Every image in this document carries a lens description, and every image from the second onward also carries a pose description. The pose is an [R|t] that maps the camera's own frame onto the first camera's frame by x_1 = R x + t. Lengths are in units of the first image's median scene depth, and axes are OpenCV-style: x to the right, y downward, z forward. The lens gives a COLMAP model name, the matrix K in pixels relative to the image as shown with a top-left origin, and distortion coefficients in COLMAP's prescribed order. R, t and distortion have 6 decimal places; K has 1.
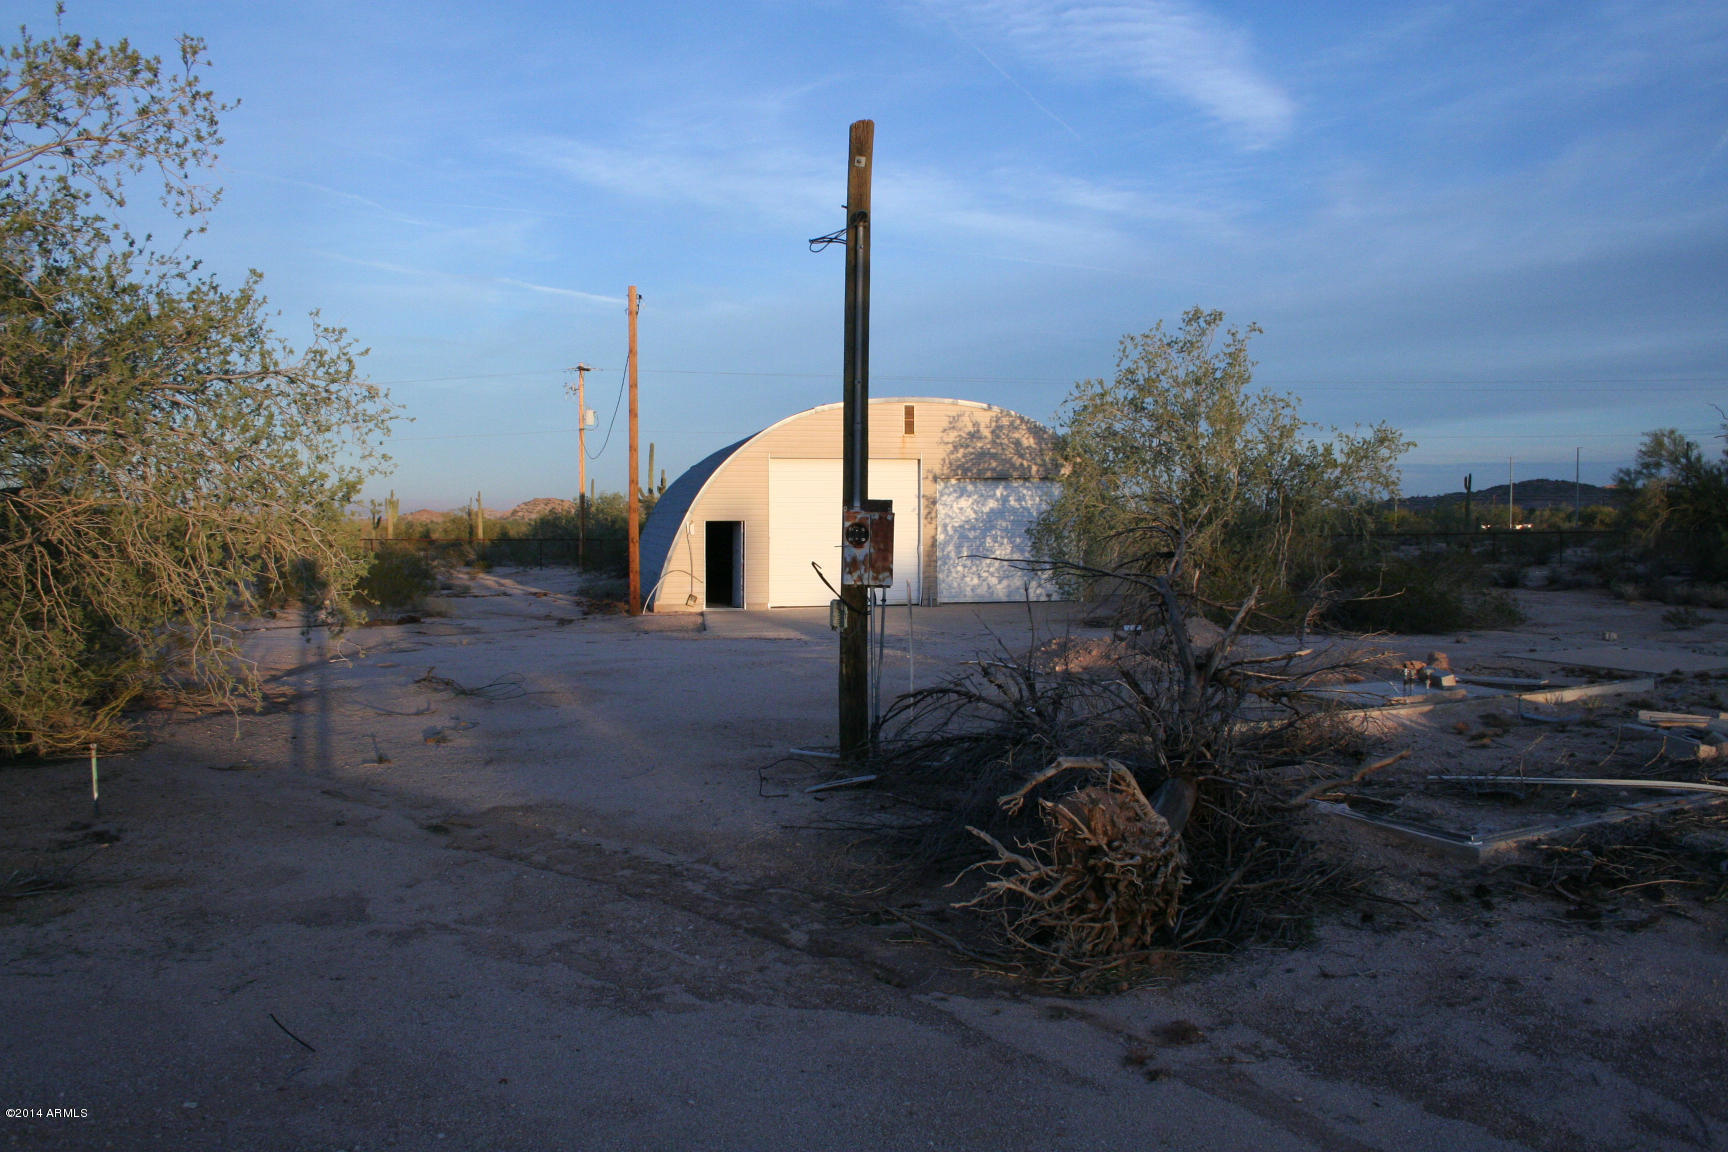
lens RADIAL K [[1448.1, 0, 874.5], [0, 1448.1, 577.8], [0, 0, 1]] dist [-0.121661, 0.070698]
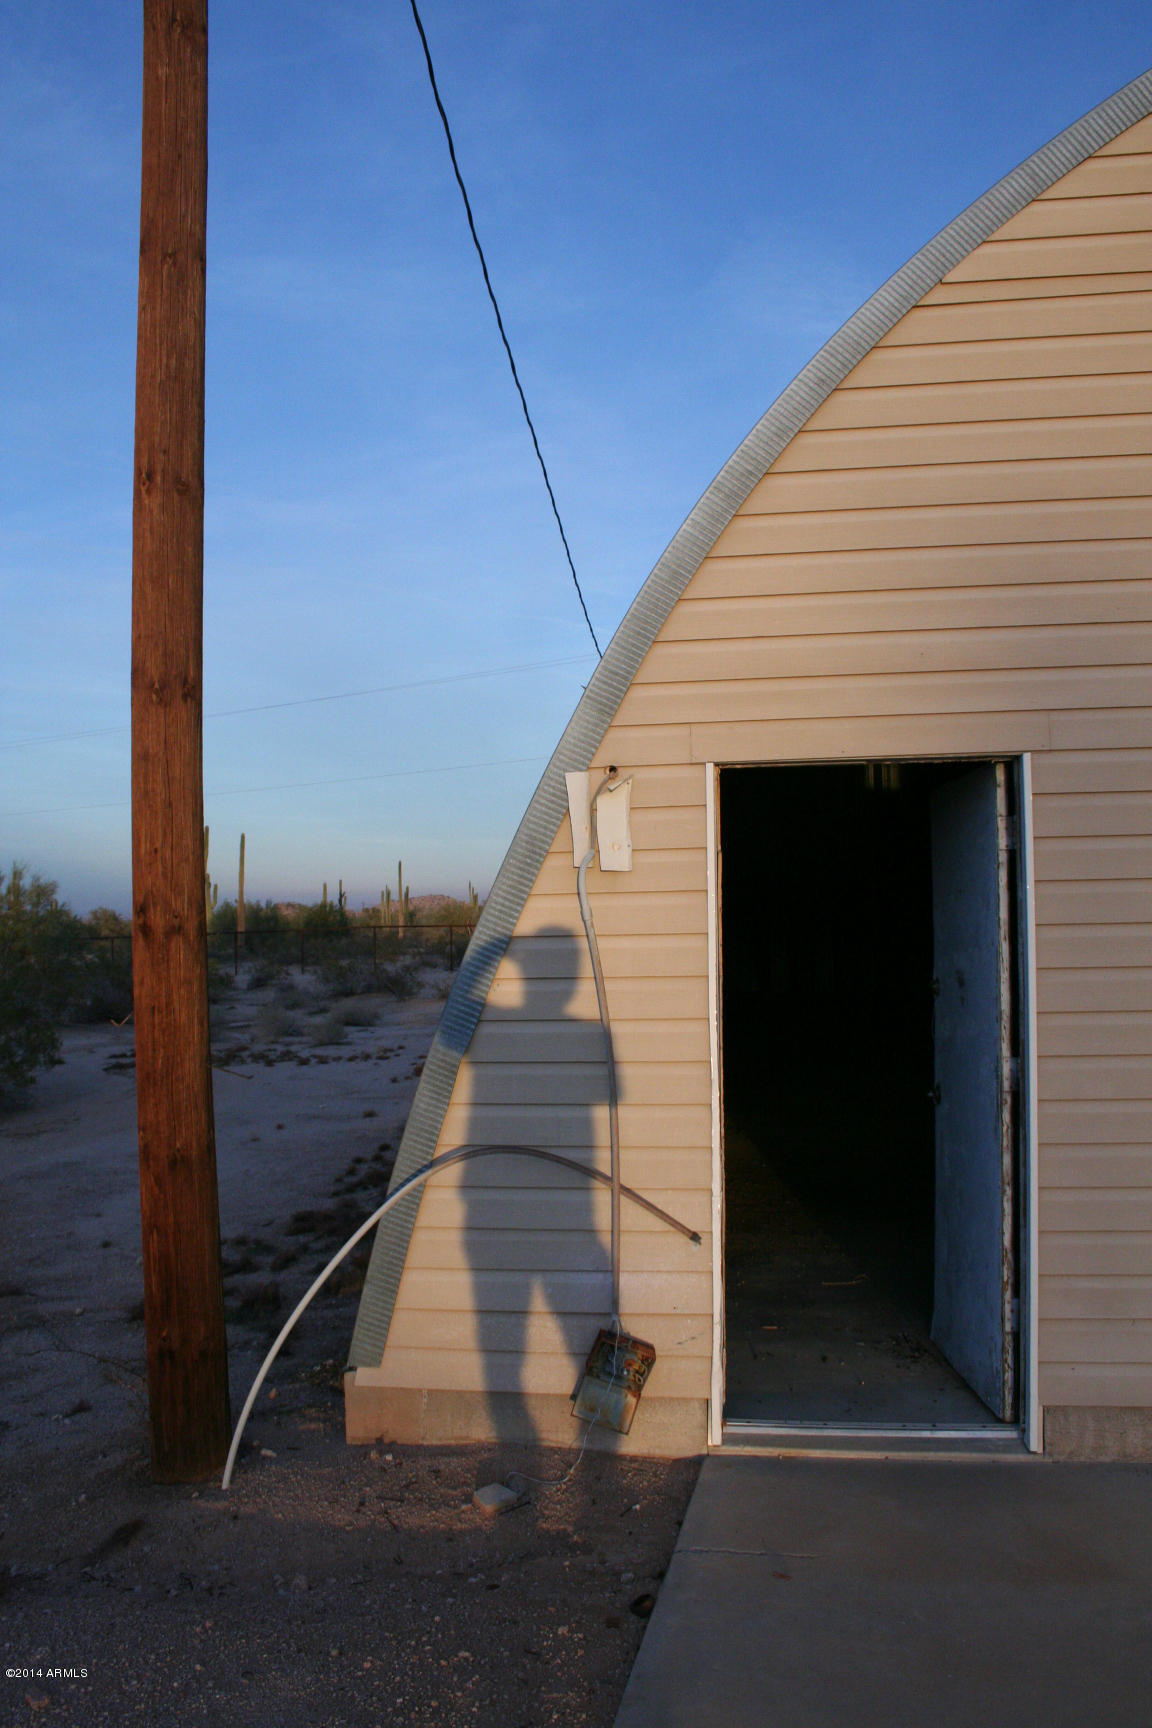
lens RADIAL K [[1399.7, 0, 559.0], [0, 1399.7, 879.7], [0, 0, 1]] dist [-0.099292, -0.001851]
pose [[0.933639, -0.023473, -0.357444, -0.082852], [0.008400, 0.999011, -0.043664, -0.022940], [0.358116, 0.037763, 0.932913, 0.854017]]
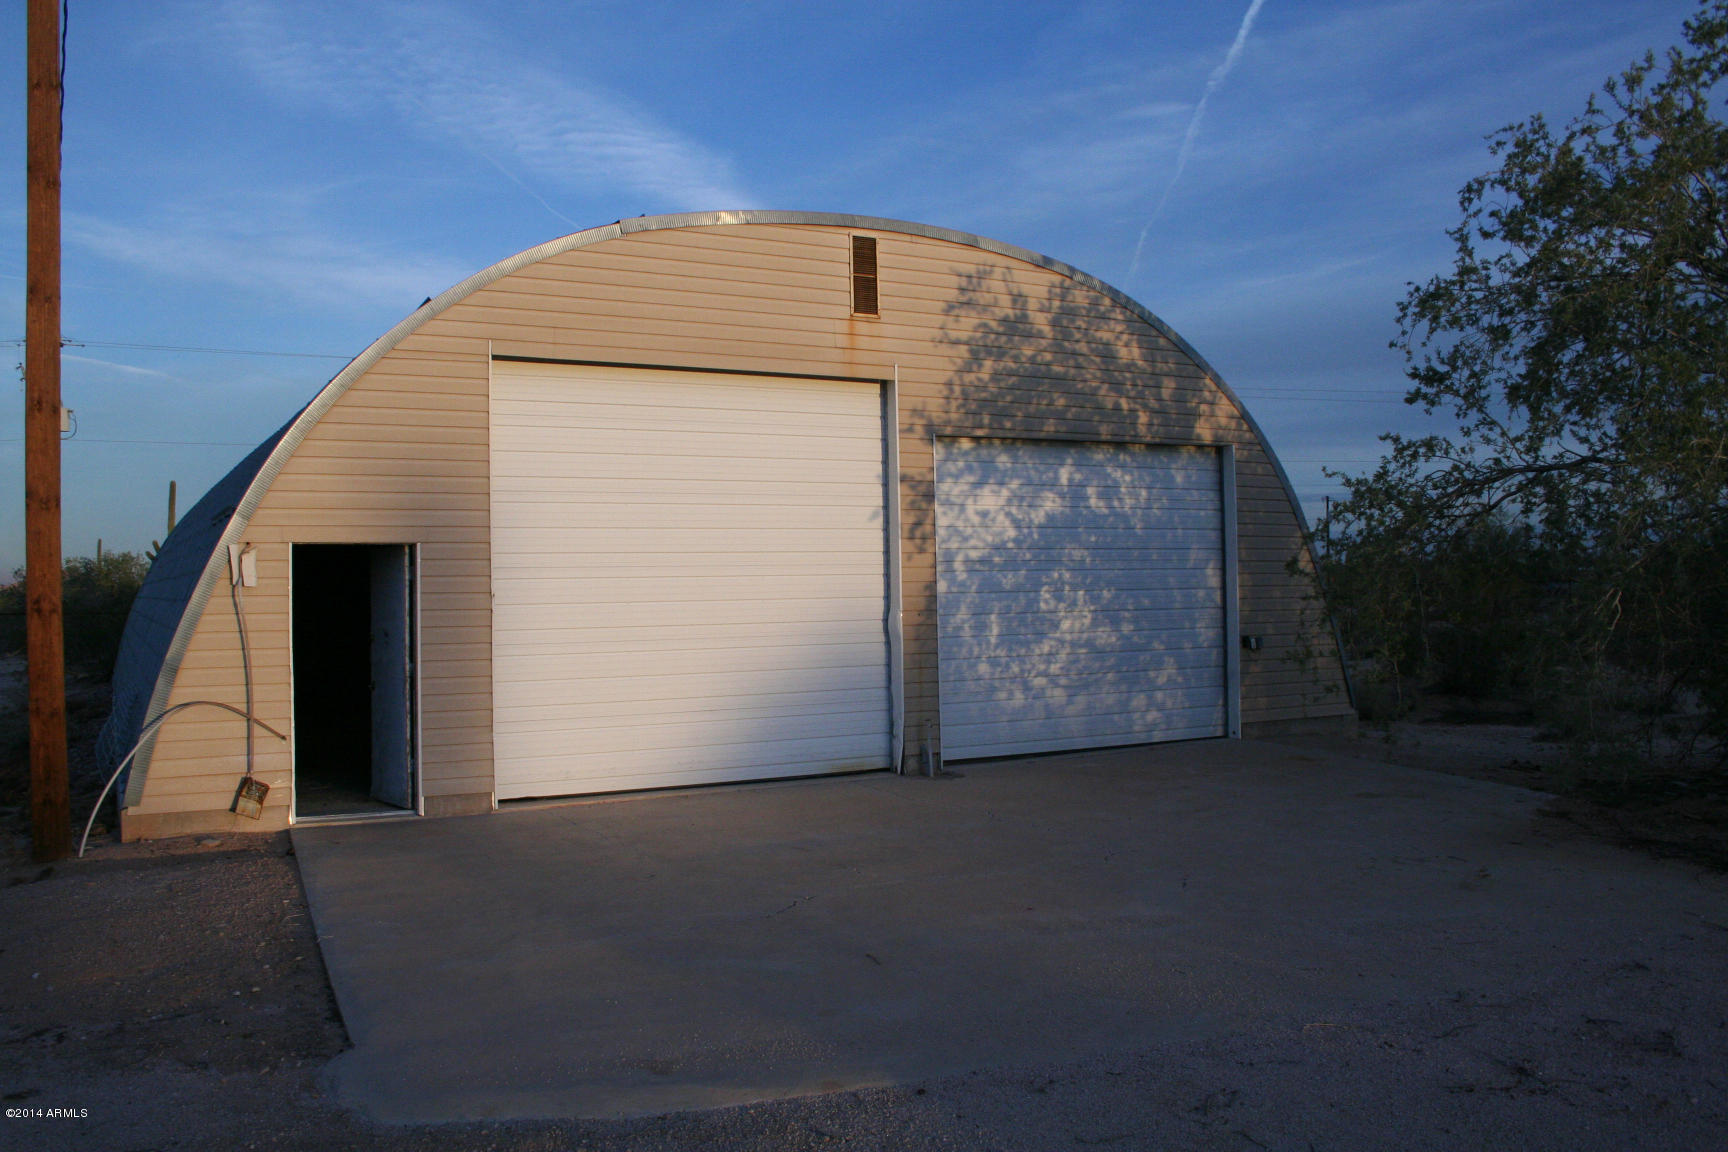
lens RADIAL K [[1448.1, 0, 854.9], [0, 1448.1, 576.2], [0, 0, 1]] dist [-0.121661, 0.070698]
pose [[0.955830, -0.007604, 0.293820, -0.088395], [0.020062, 0.999022, -0.039408, -0.016848], [-0.293233, 0.043562, 0.955048, 0.647535]]
